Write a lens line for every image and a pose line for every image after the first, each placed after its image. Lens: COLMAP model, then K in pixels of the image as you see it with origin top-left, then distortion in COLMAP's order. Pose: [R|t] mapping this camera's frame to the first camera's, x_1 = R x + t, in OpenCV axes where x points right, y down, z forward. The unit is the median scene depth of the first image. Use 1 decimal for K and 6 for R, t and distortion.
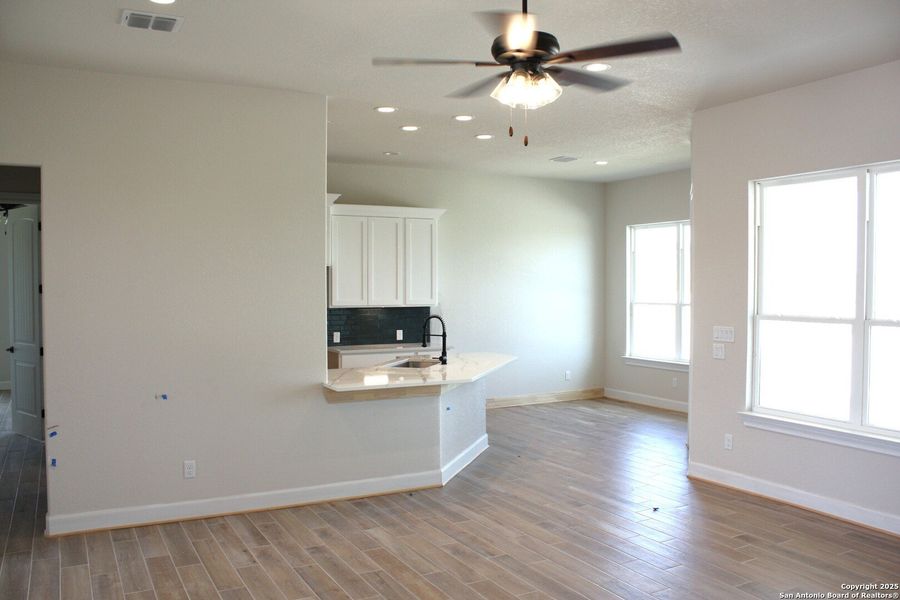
lens RADIAL K [[729.3, 0, 451.3], [0, 729.3, 304.6], [0, 0, 1]] dist [-0.105910, 0.035337]
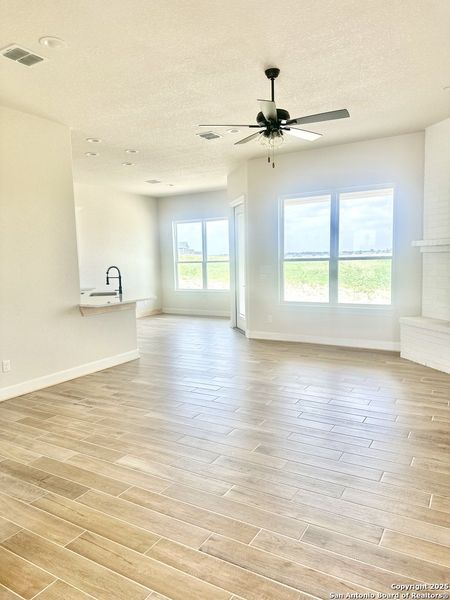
lens RADIAL K [[406.6, 0, 225.2], [0, 406.6, 298.6], [0, 0, 1]] dist [0.008667, -0.000036]
pose [[0.854880, -0.067824, 0.514373, -0.413191], [0.035366, 0.996730, 0.072649, 0.041950], [-0.517619, -0.043915, 0.854484, 0.028366]]
